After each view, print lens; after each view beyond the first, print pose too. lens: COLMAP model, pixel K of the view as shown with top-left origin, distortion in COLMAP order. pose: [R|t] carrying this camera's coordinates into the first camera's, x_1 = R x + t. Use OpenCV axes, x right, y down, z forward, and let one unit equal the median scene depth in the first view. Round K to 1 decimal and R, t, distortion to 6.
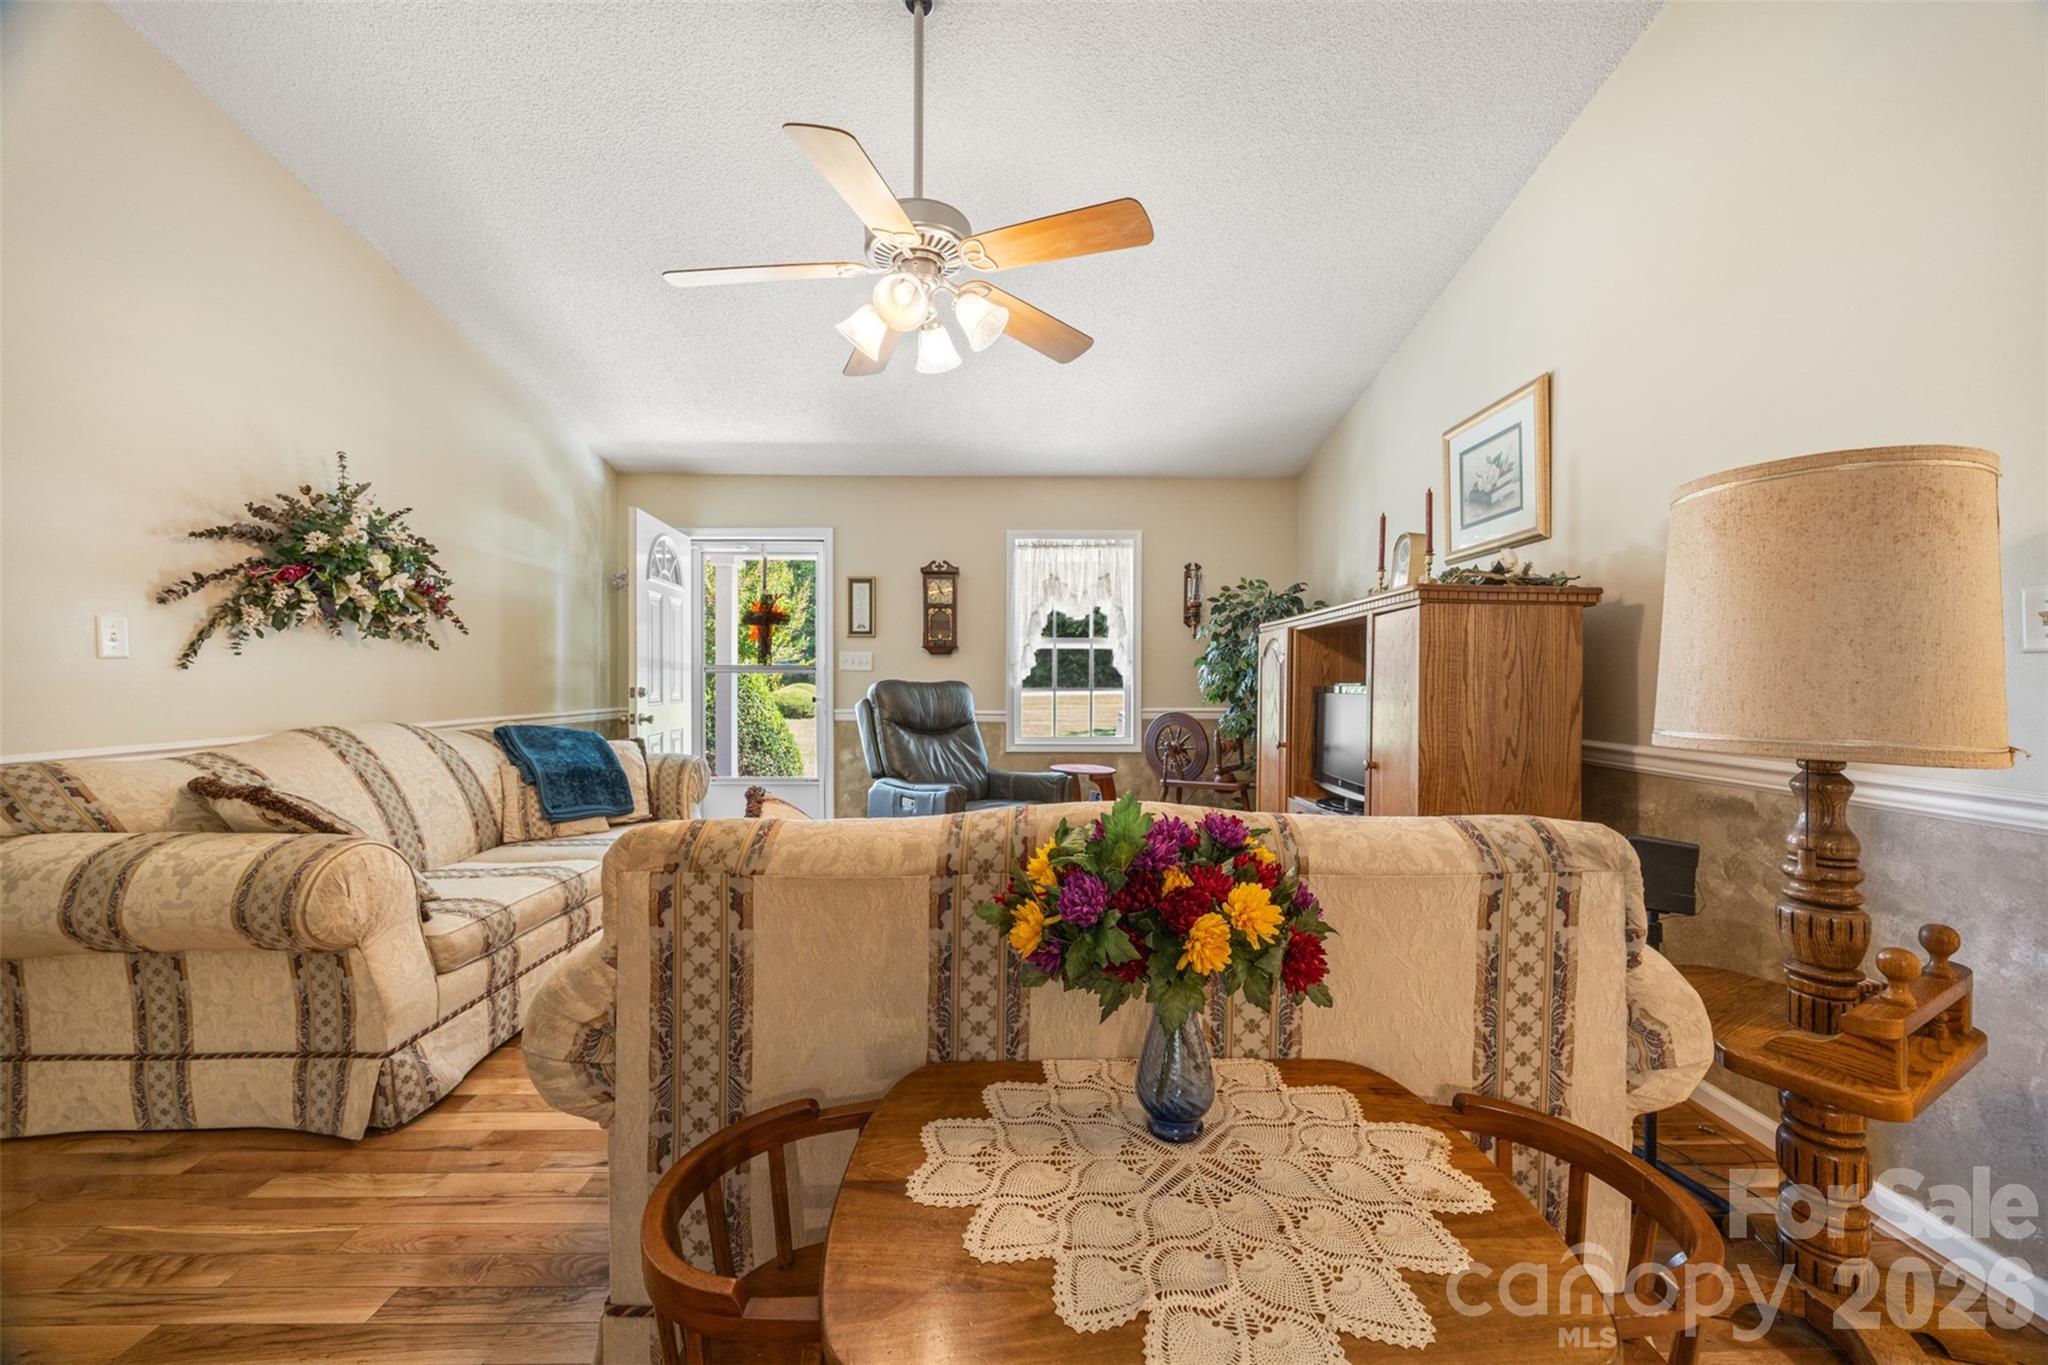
lens RADIAL K [[782.5, 0, 1026.3], [0, 782.5, 682.6], [0, 0, 1]] dist [-0.004643, 0.000596]
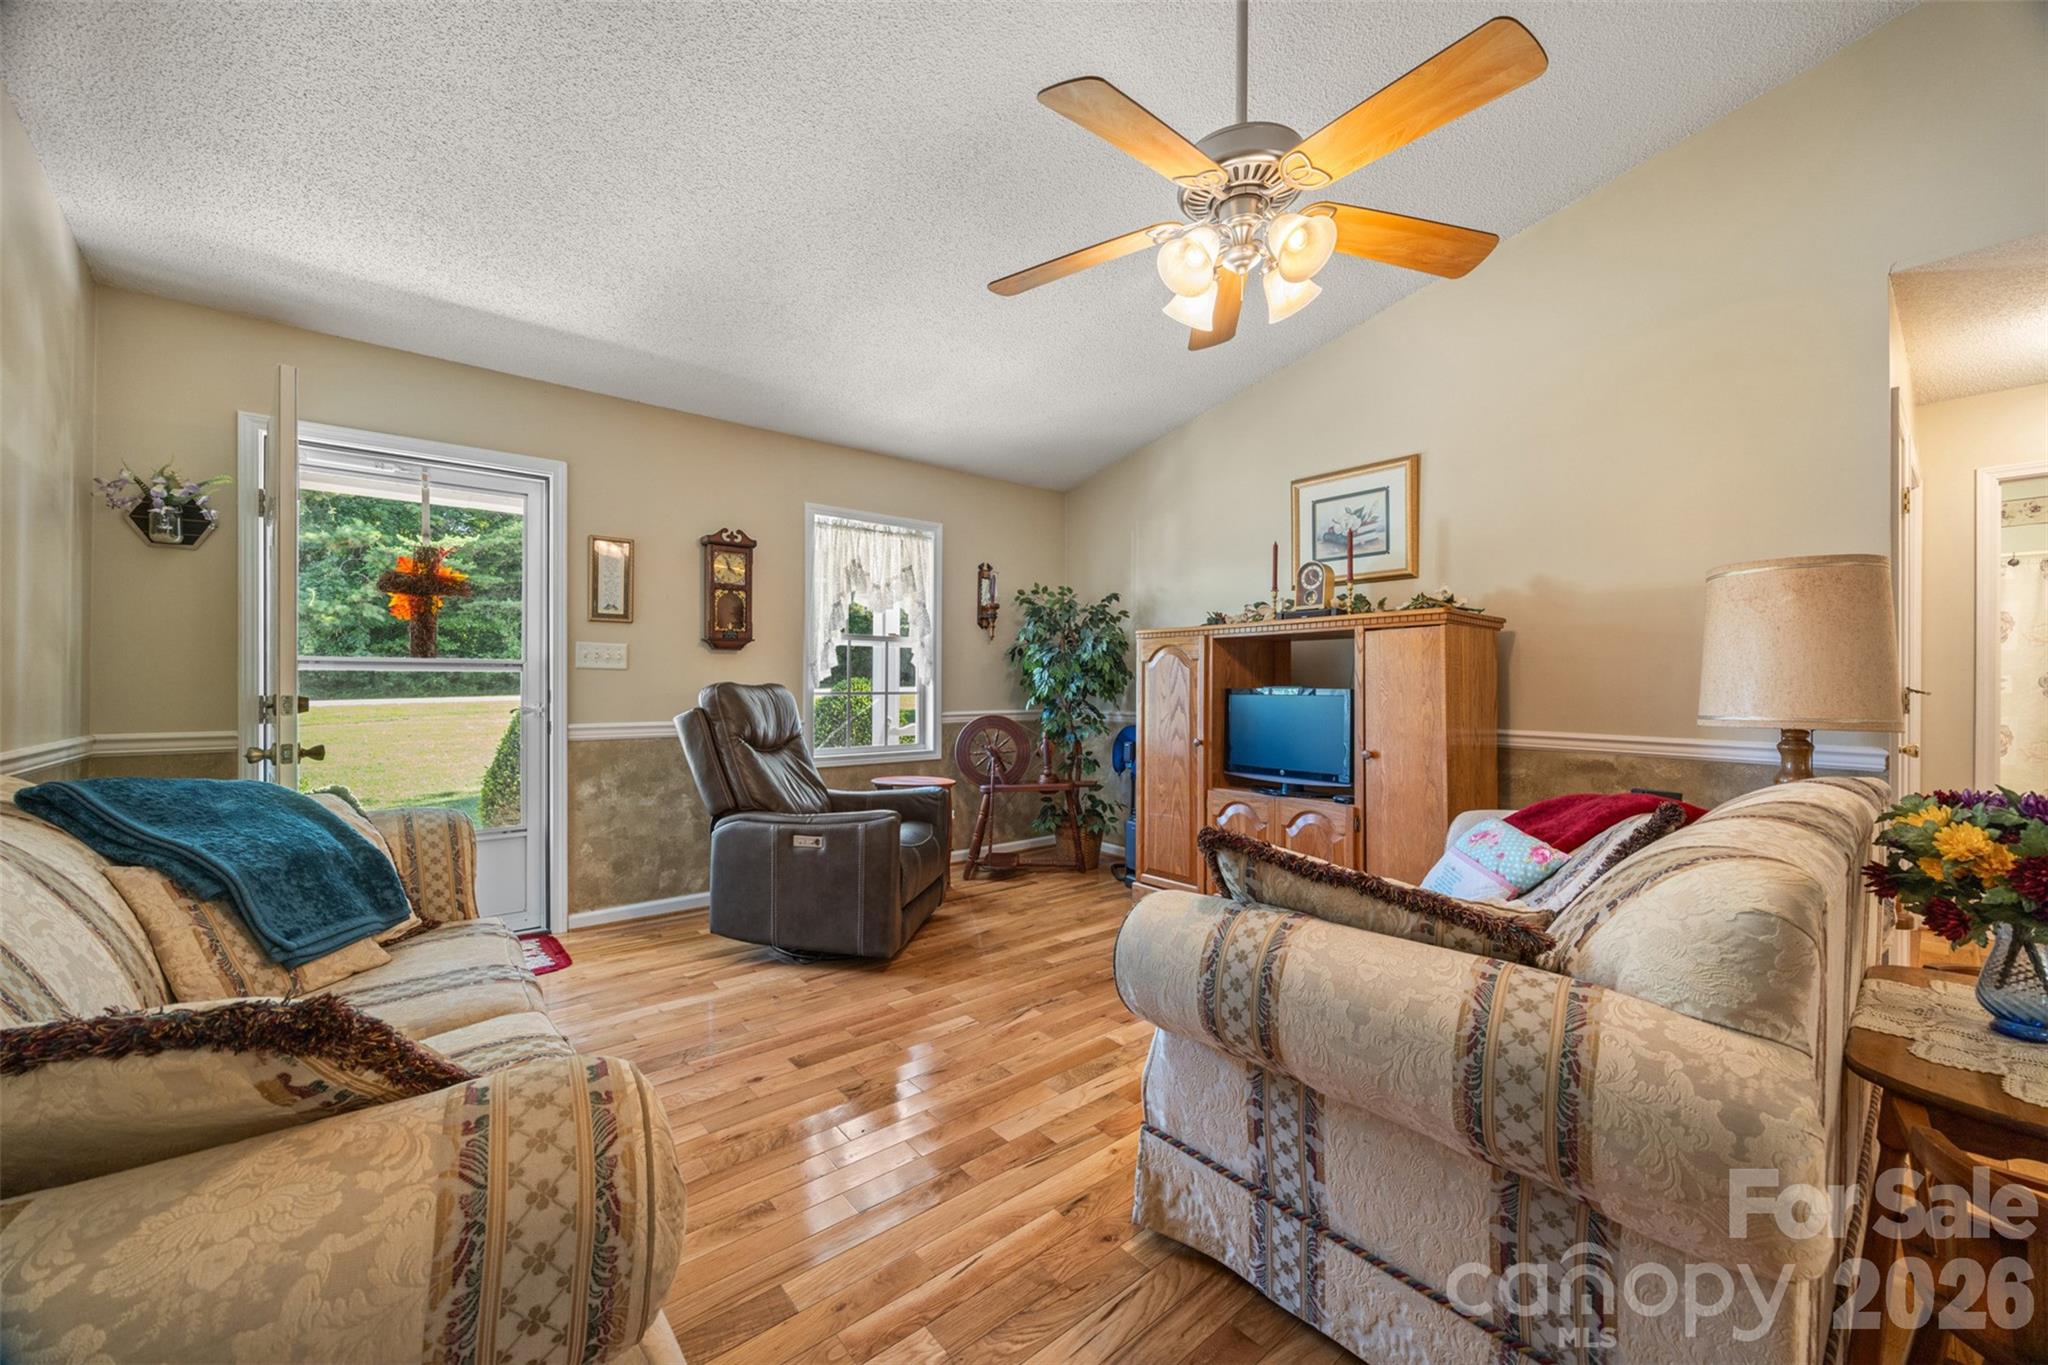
lens RADIAL K [[782.5, 0, 1032.5], [0, 782.5, 681.0], [0, 0, 1]] dist [-0.004643, 0.000596]
pose [[0.771394, 0.002687, 0.636353, -0.372961], [0.000134, 0.999990, -0.004385, -0.001129], [-0.636358, 0.003468, 0.771386, 0.208205]]
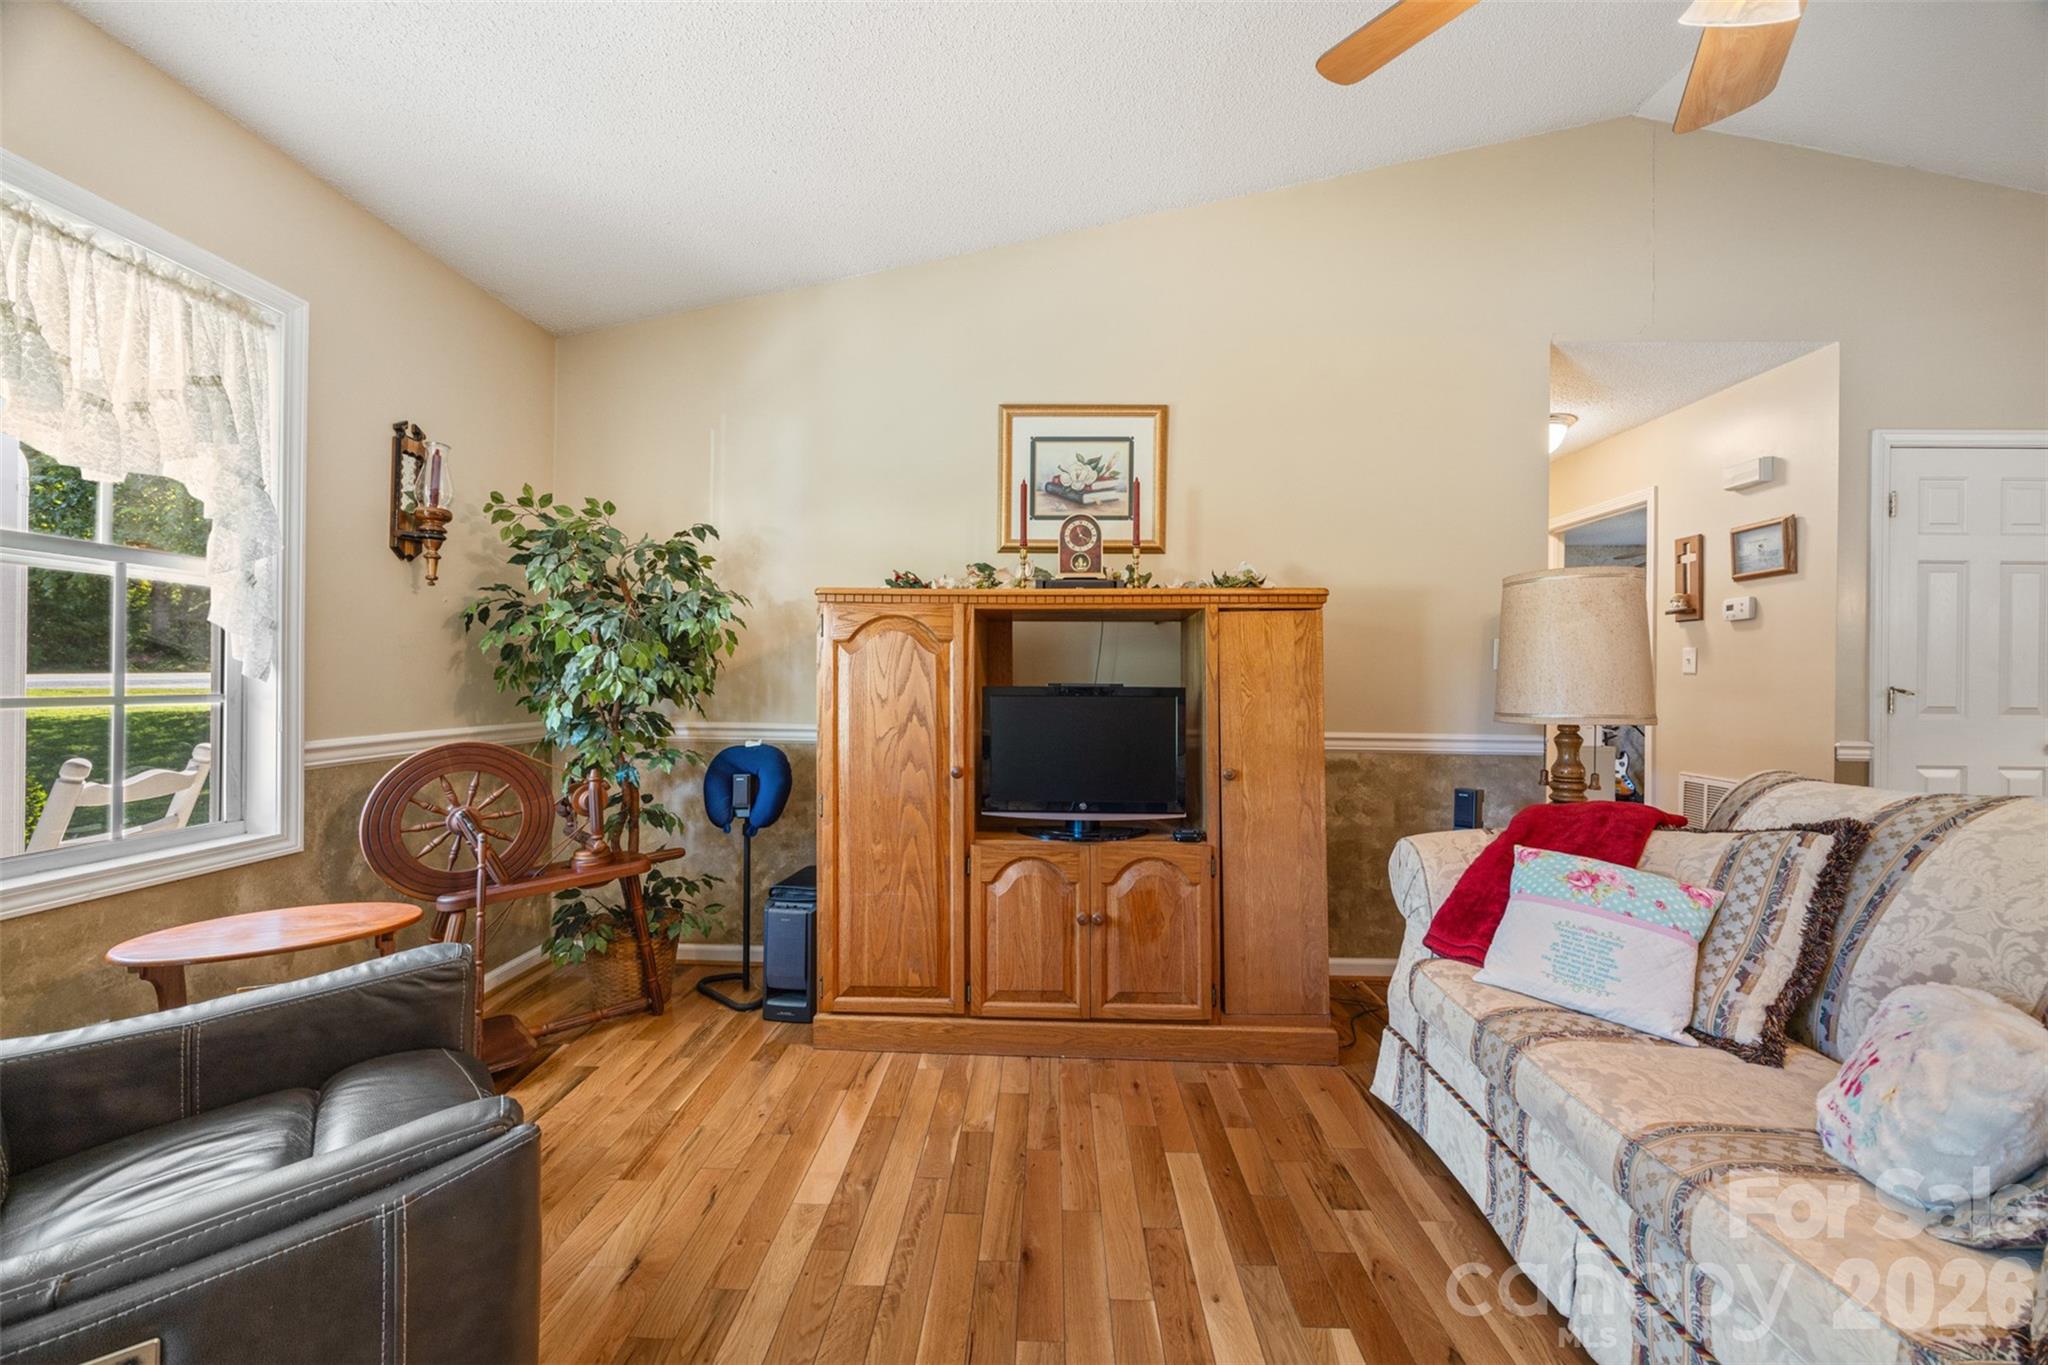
lens RADIAL K [[782.5, 0, 1034.9], [0, 782.5, 676.8], [0, 0, 1]] dist [-0.004643, 0.000596]
pose [[0.027074, -0.000312, 0.999633, -0.248273], [-0.006107, 0.999981, 0.000477, -0.003715], [-0.999615, -0.006118, 0.027071, 0.622148]]
